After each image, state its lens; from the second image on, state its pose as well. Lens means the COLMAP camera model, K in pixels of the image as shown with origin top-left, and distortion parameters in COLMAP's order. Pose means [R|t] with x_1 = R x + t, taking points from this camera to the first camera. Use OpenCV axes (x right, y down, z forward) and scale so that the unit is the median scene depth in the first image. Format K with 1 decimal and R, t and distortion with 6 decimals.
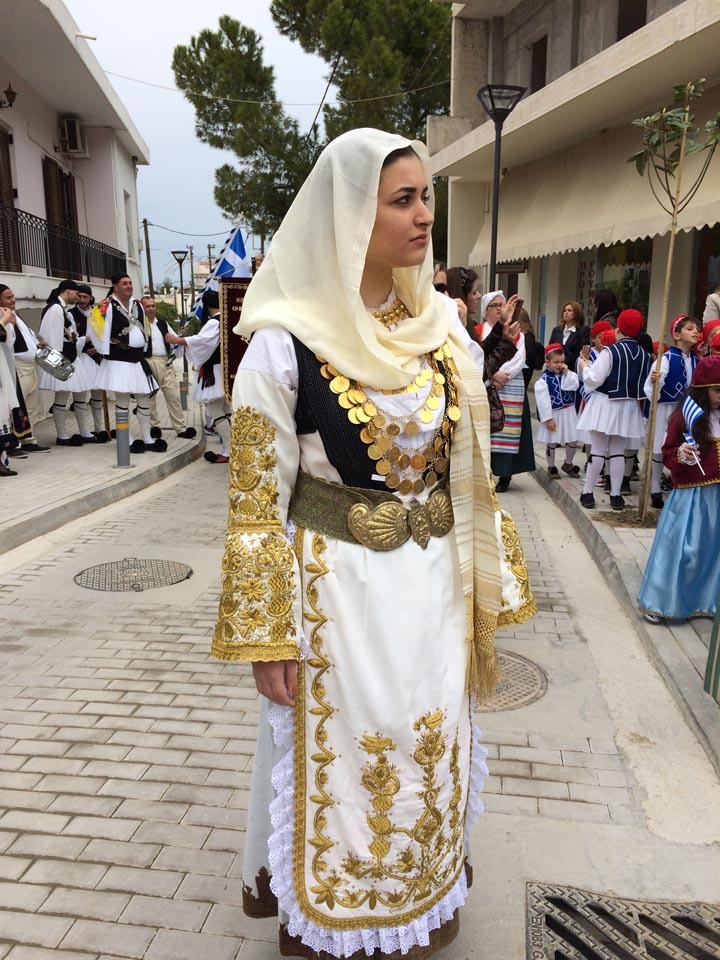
lens RADIAL K [[815.4, 0, 364.4], [0, 815.4, 481.7], [0, 0, 1]] dist [0.078097, -0.108376]
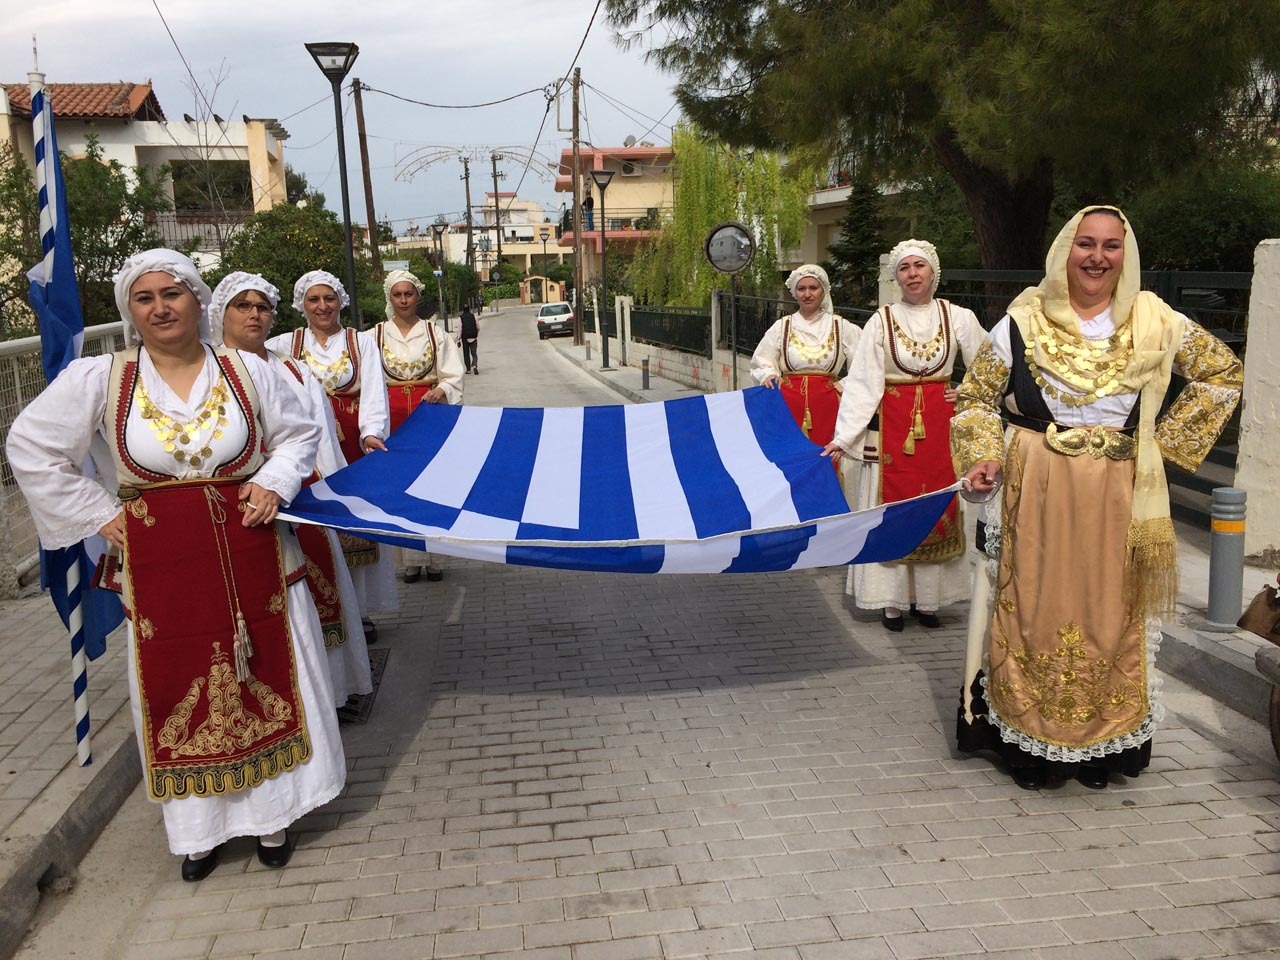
lens RADIAL K [[1087.2, 0, 645.1], [0, 1087.2, 477.2], [0, 0, 1]] dist [0.078097, -0.108376]
pose [[0.997871, -0.014453, -0.063592, -0.085572], [0.013925, 0.999865, -0.008744, -0.116597], [0.063710, 0.007840, 0.997938, 0.672184]]
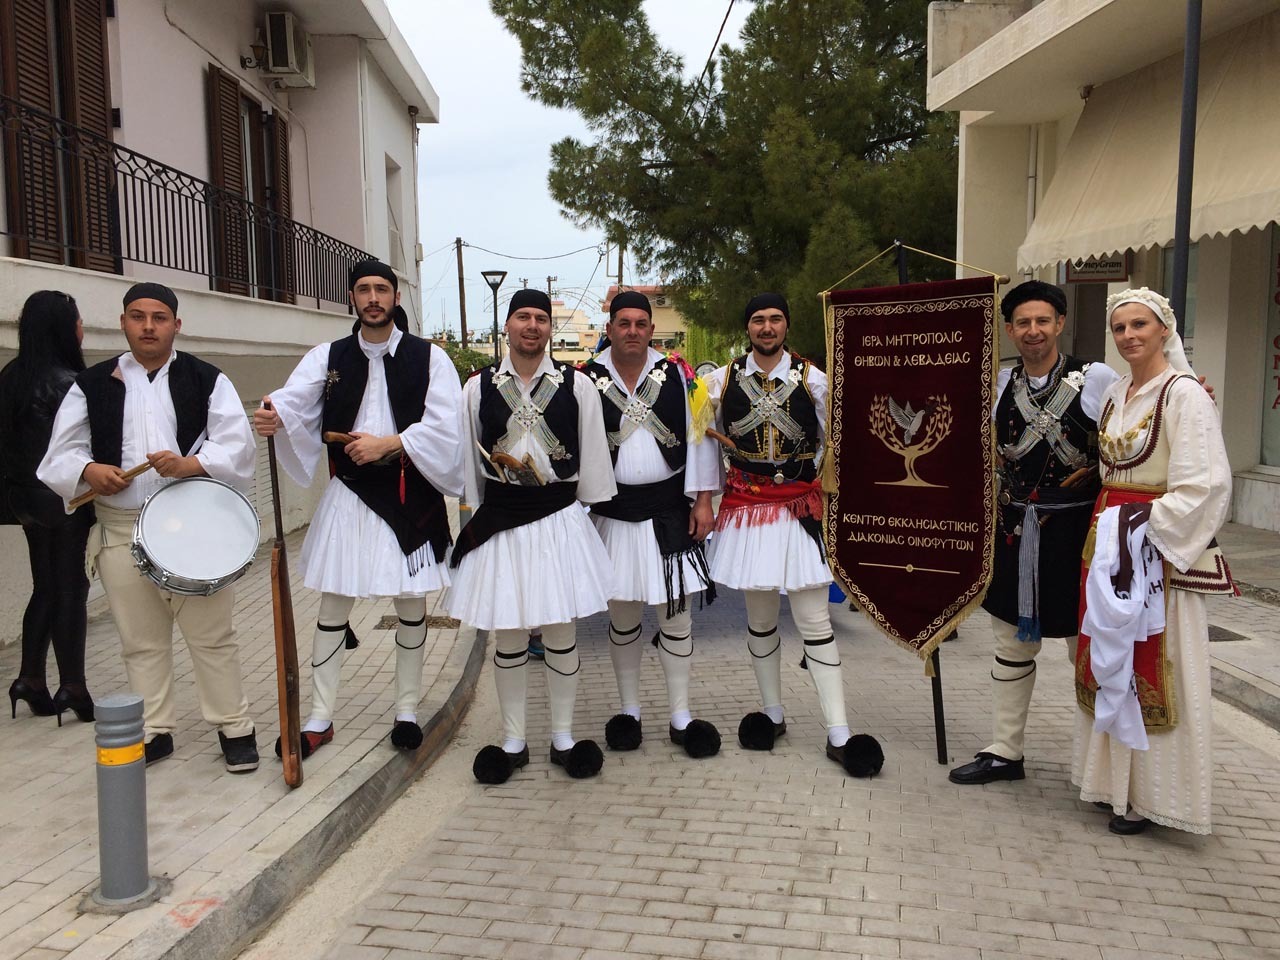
lens RADIAL K [[1087.2, 0, 645.1], [0, 1087.2, 477.2], [0, 0, 1]] dist [0.078097, -0.108376]
pose [[0.995321, 0.004014, -0.096537, -0.028374], [-0.013768, 0.994833, -0.100582, -0.042385], [0.095634, 0.101441, 0.990234, 0.216773]]
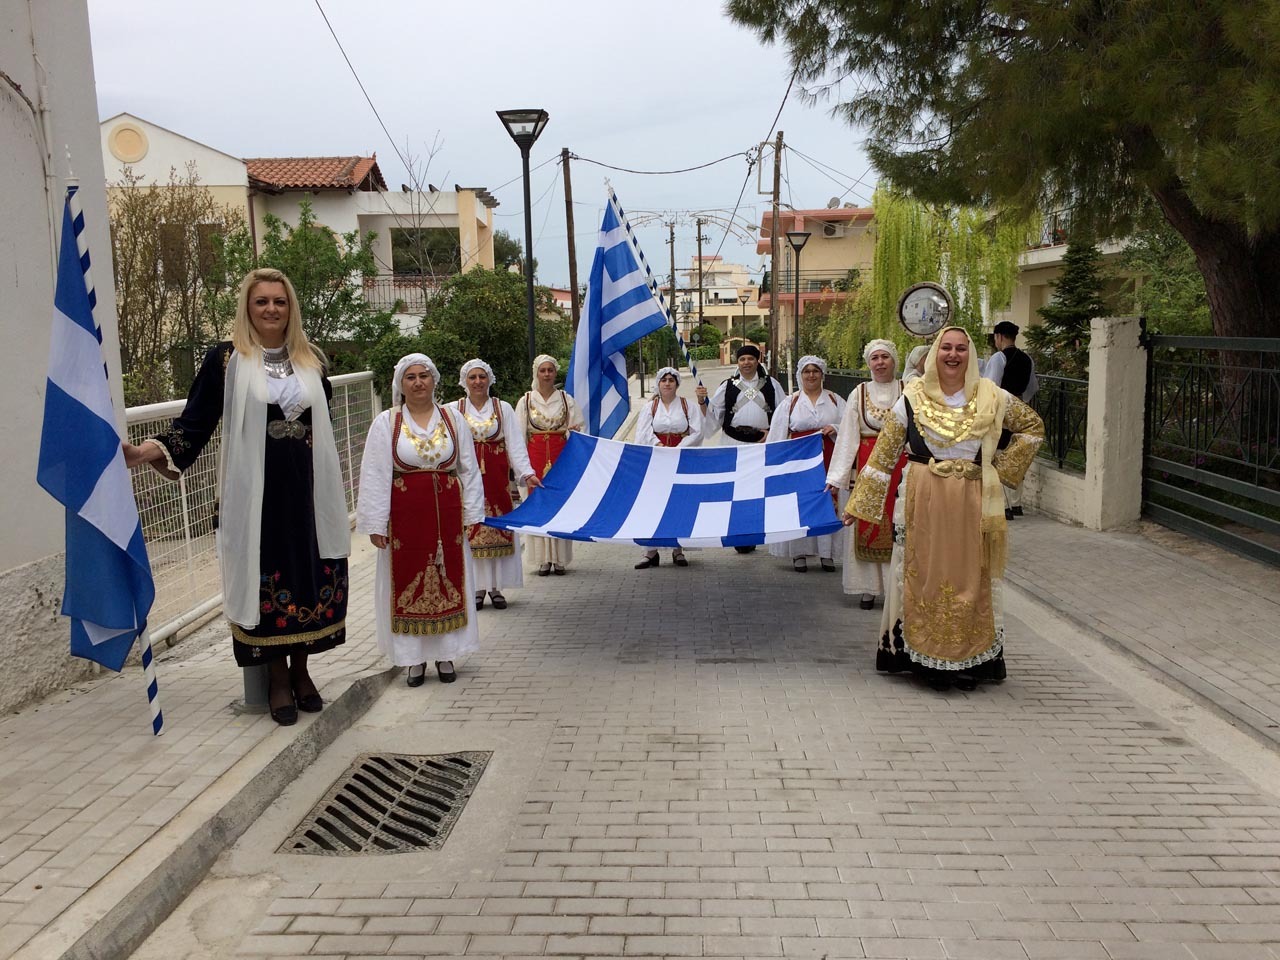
lens RADIAL K [[1087.2, 0, 645.1], [0, 1087.2, 477.2], [0, 0, 1]] dist [0.078097, -0.108376]
pose [[0.970208, 0.012870, -0.241933, -0.076490], [-0.028608, 0.997688, -0.061652, -0.123499], [0.240580, 0.066737, 0.968332, 0.702037]]
